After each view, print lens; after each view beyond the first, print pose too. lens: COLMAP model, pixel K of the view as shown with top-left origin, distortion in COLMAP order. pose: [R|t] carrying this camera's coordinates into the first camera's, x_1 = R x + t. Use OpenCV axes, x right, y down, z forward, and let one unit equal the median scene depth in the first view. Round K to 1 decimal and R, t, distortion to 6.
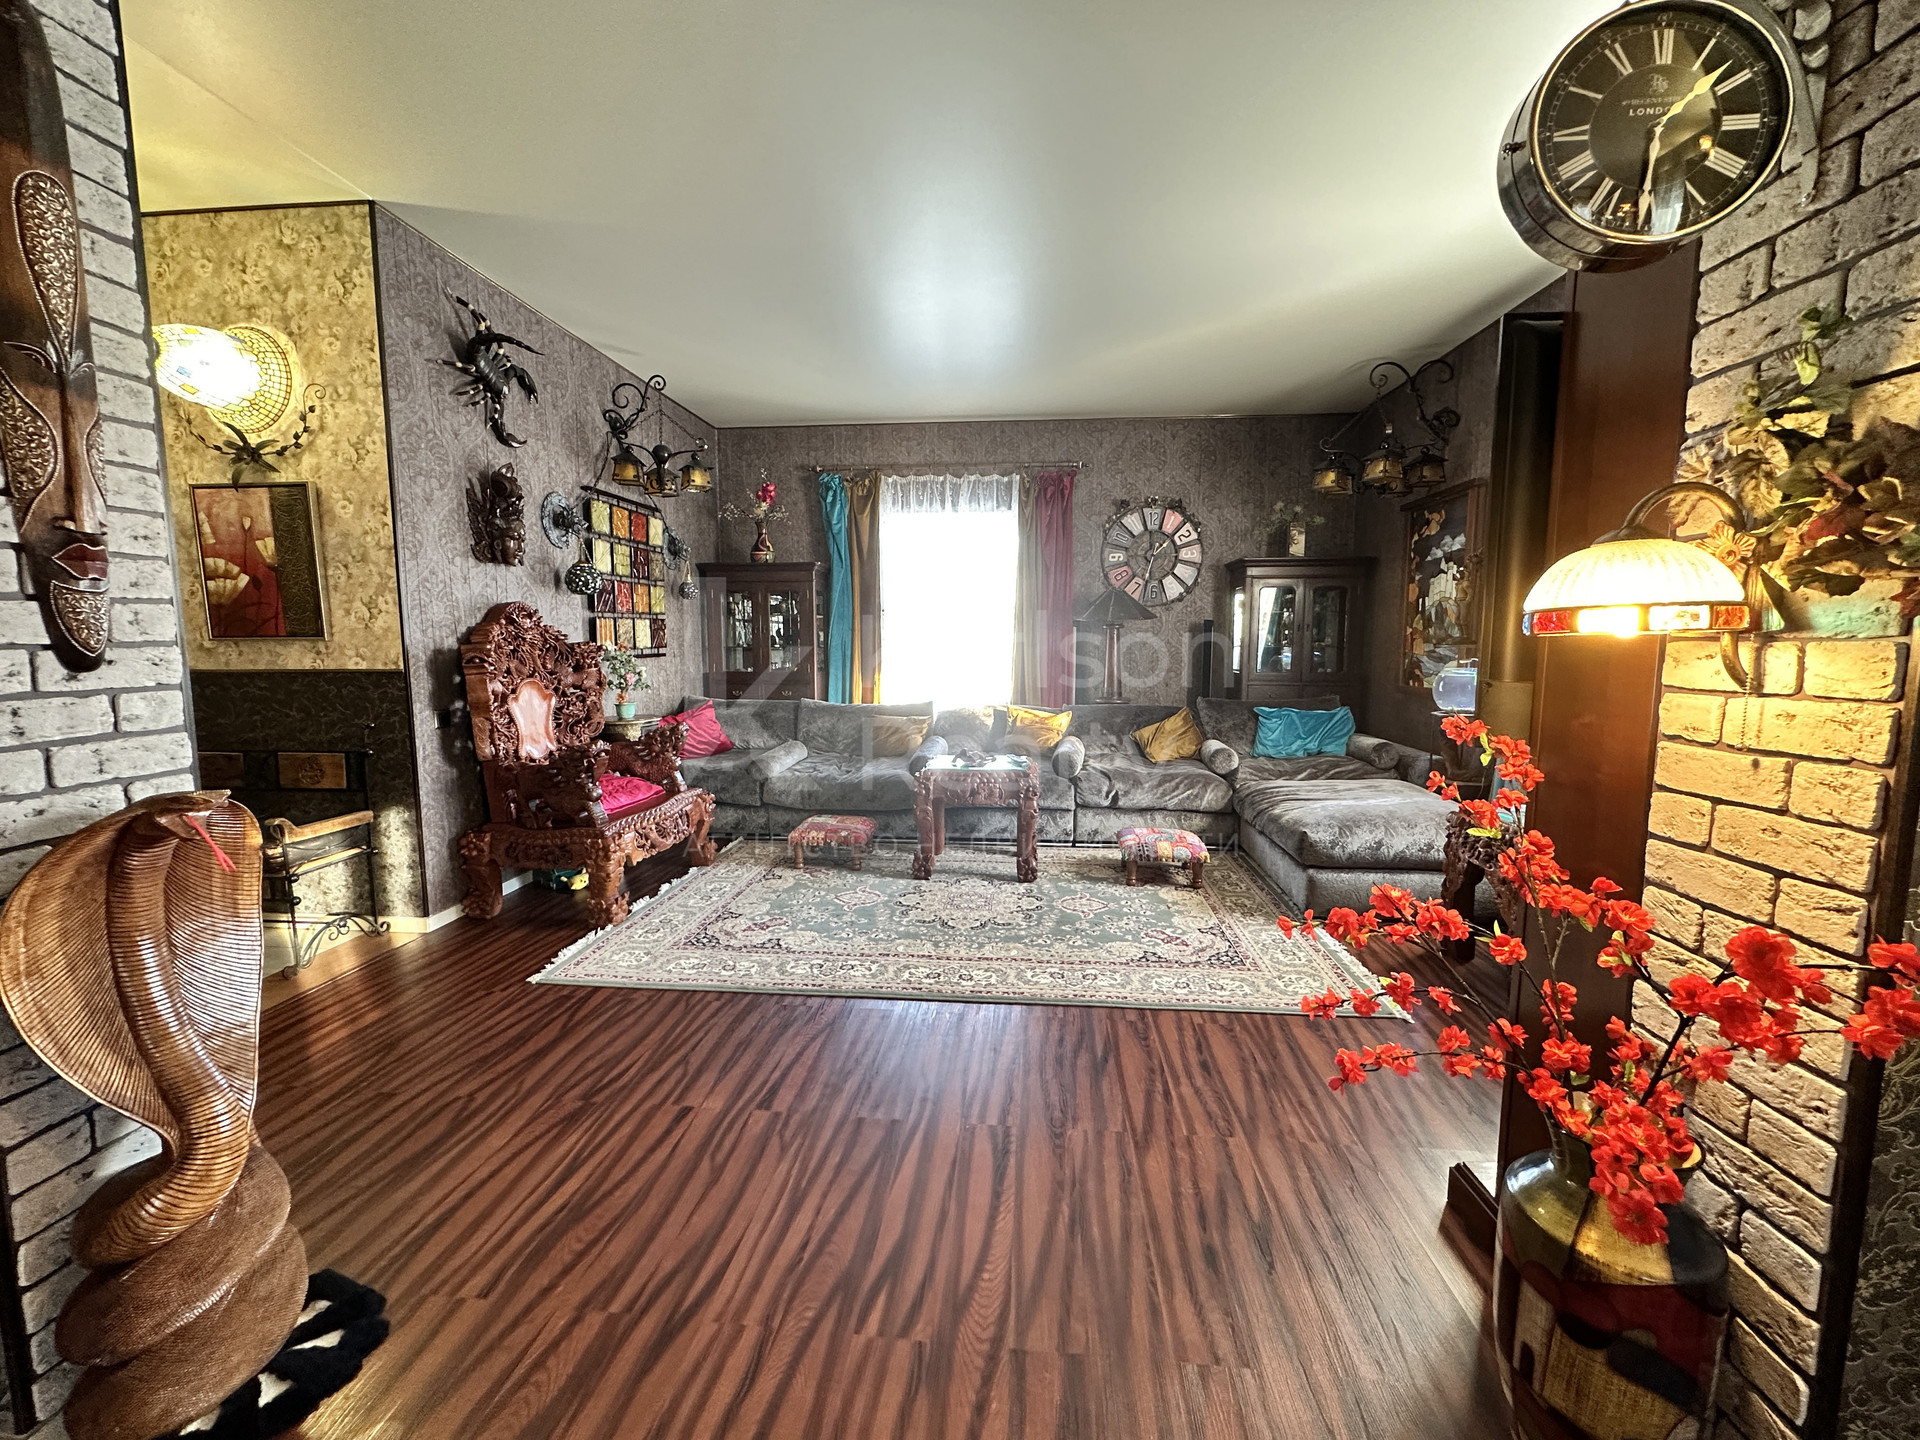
lens RADIAL K [[770.1, 0, 949.0], [0, 770.1, 720.5], [0, 0, 1]] dist [-0.005200, 0.001559]
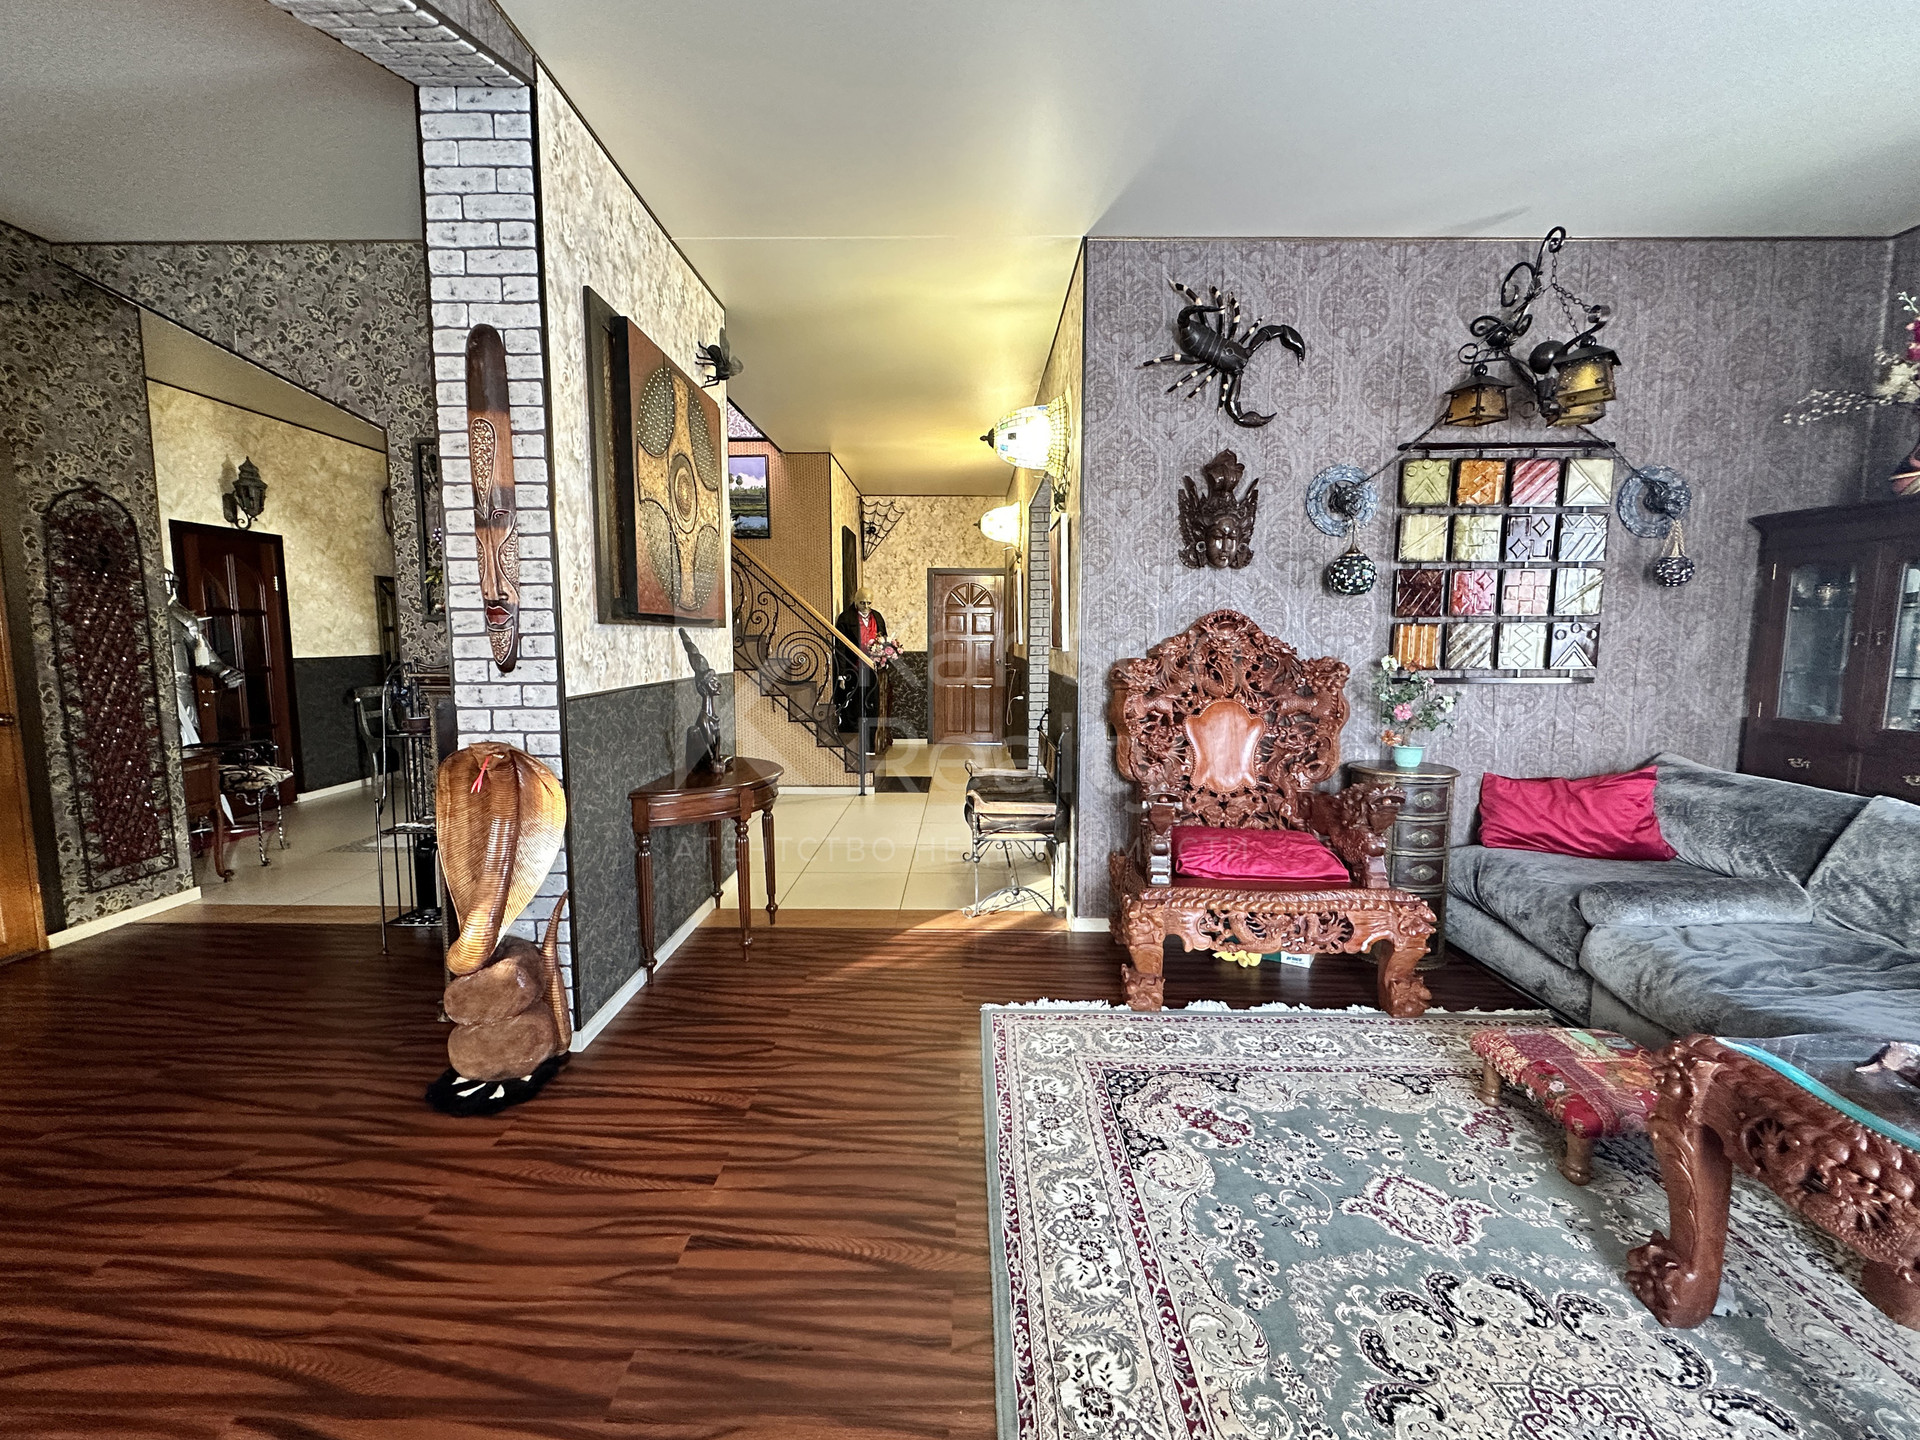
lens RADIAL K [[770.1, 0, 953.5], [0, 770.1, 725.4], [0, 0, 1]] dist [-0.005200, 0.001559]
pose [[0.086166, 0.117852, -0.989286, 0.333421], [-0.110713, 0.987961, 0.108051, -0.100068], [0.990110, 0.100217, 0.098177, 0.731609]]
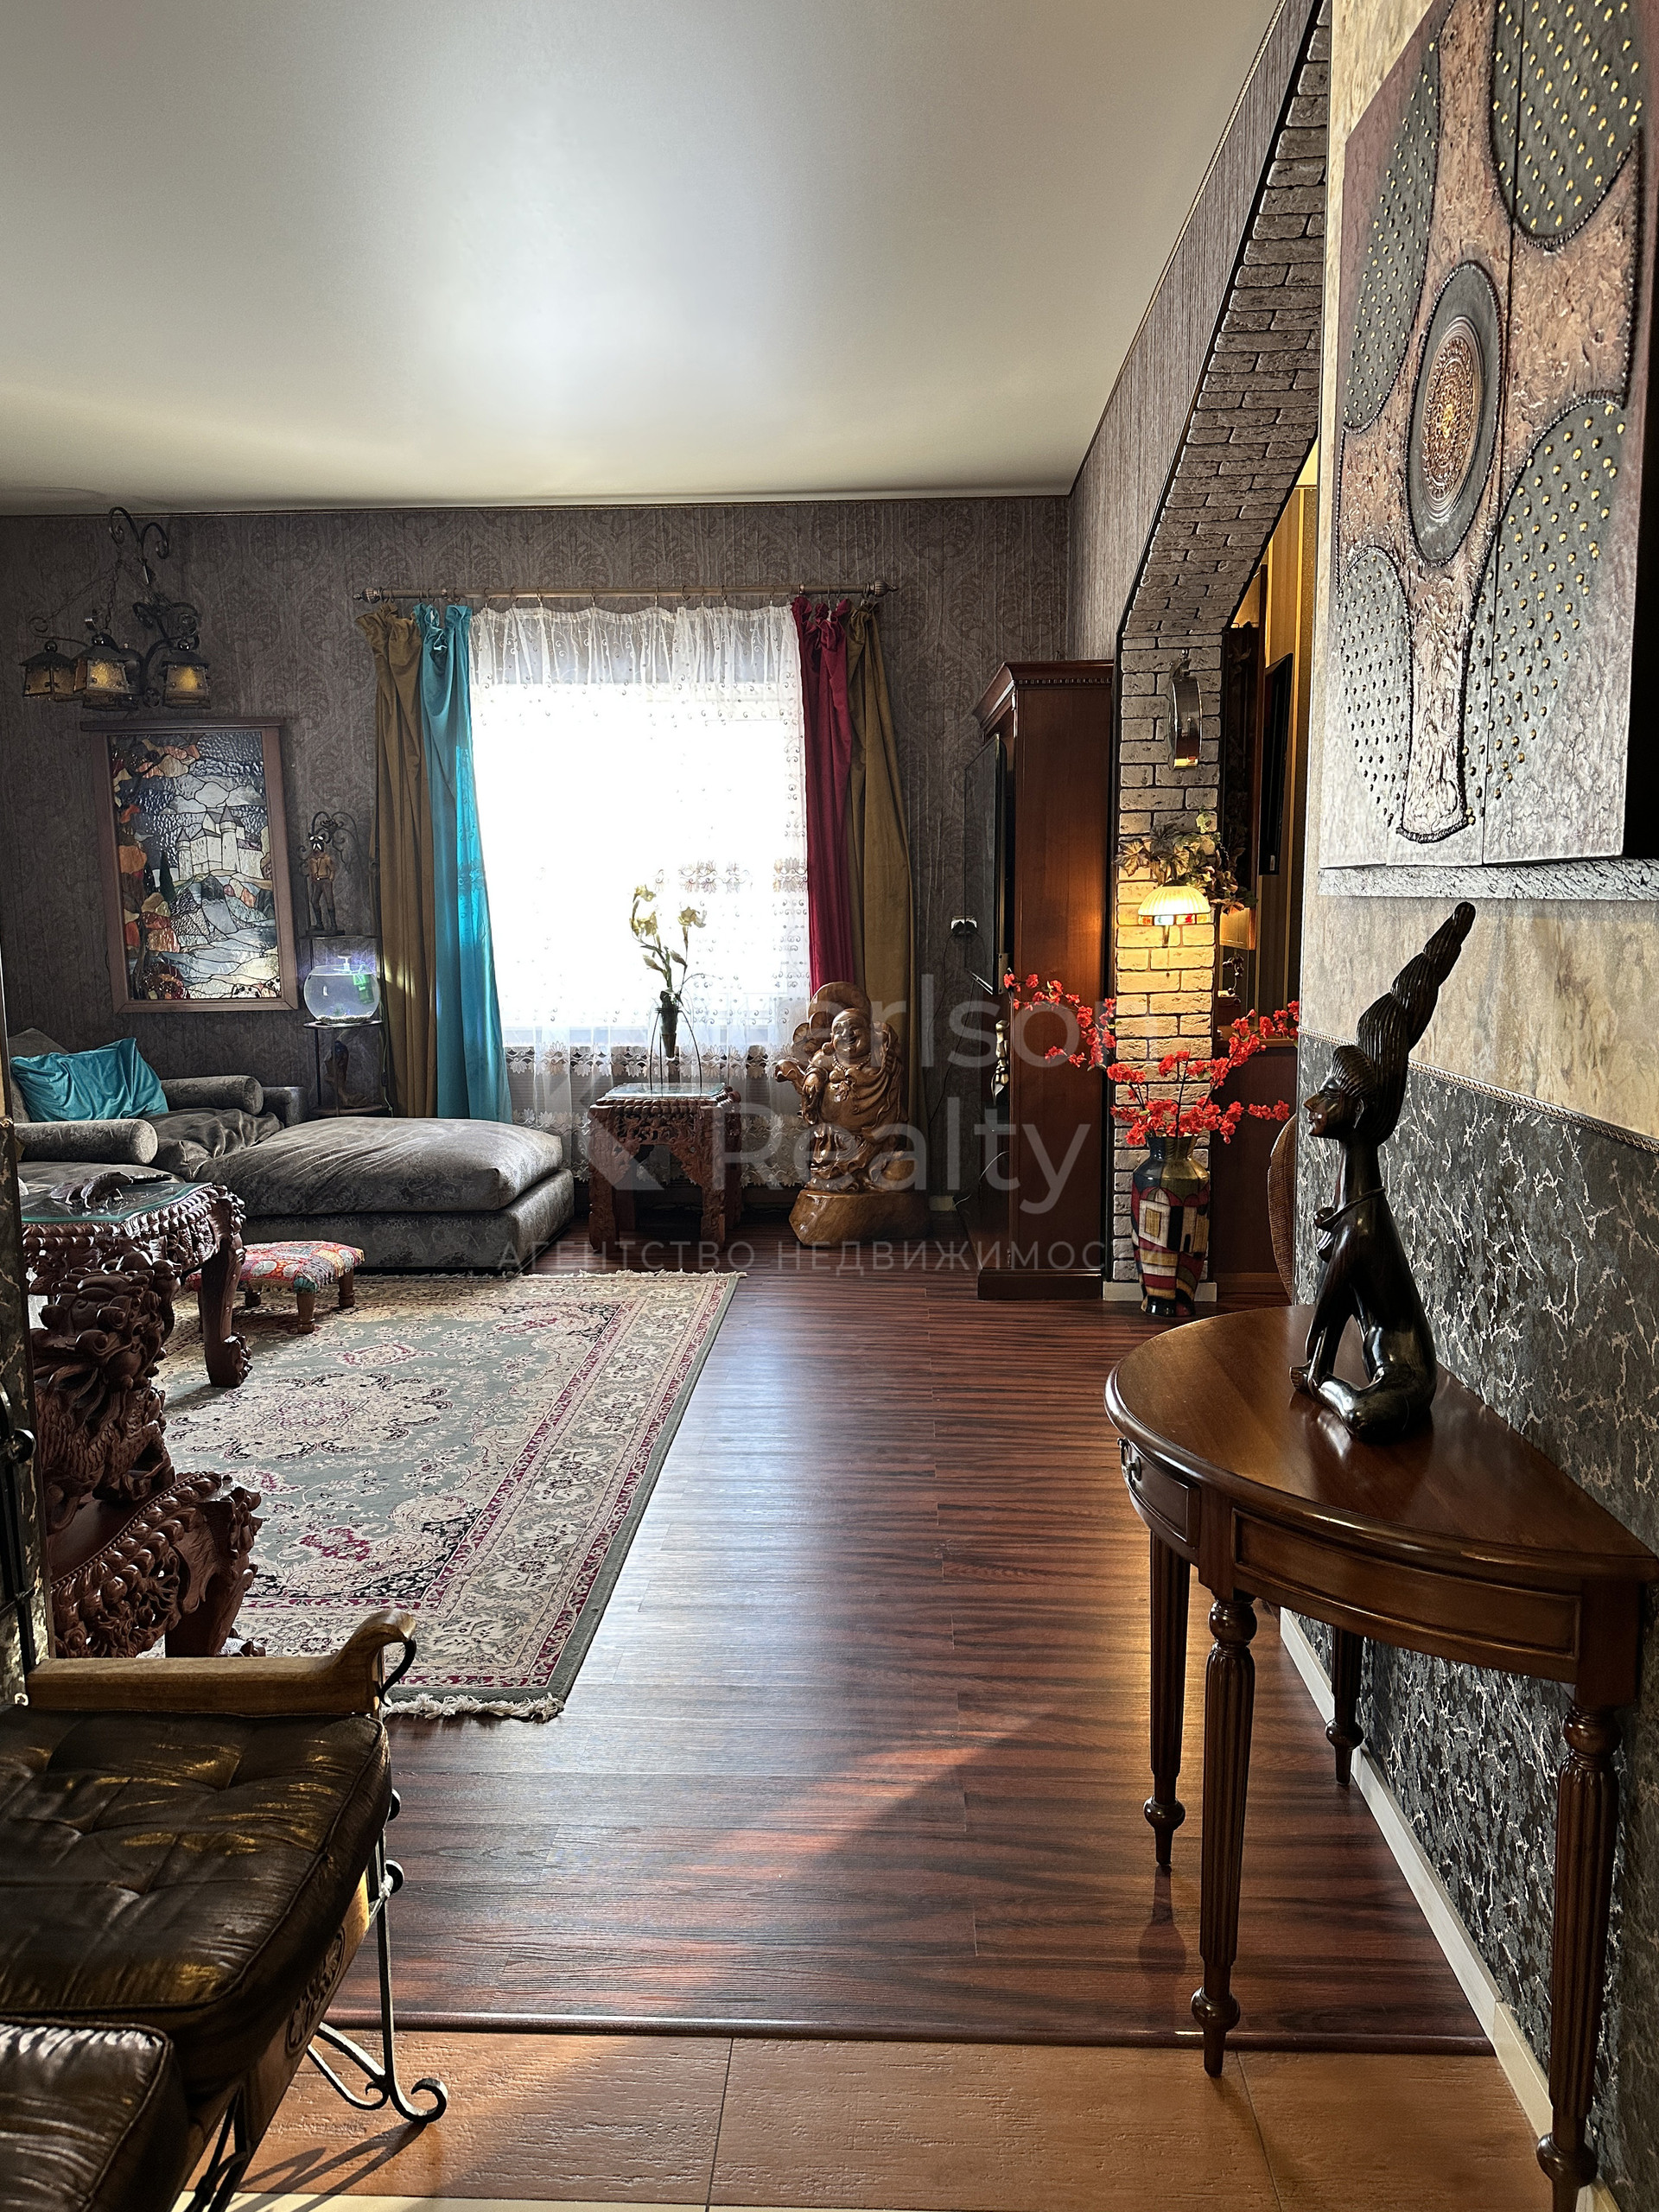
lens RADIAL K [[1604.6, 0, 853.5], [0, 1604.6, 1132.5], [0, 0, 1]] dist [0.043734, -0.050686]
pose [[-0.066626, -0.145205, 0.987156, -1.287654], [0.118645, 0.981182, 0.152334, -0.111747], [-0.990699, 0.127271, -0.048144, 0.724706]]
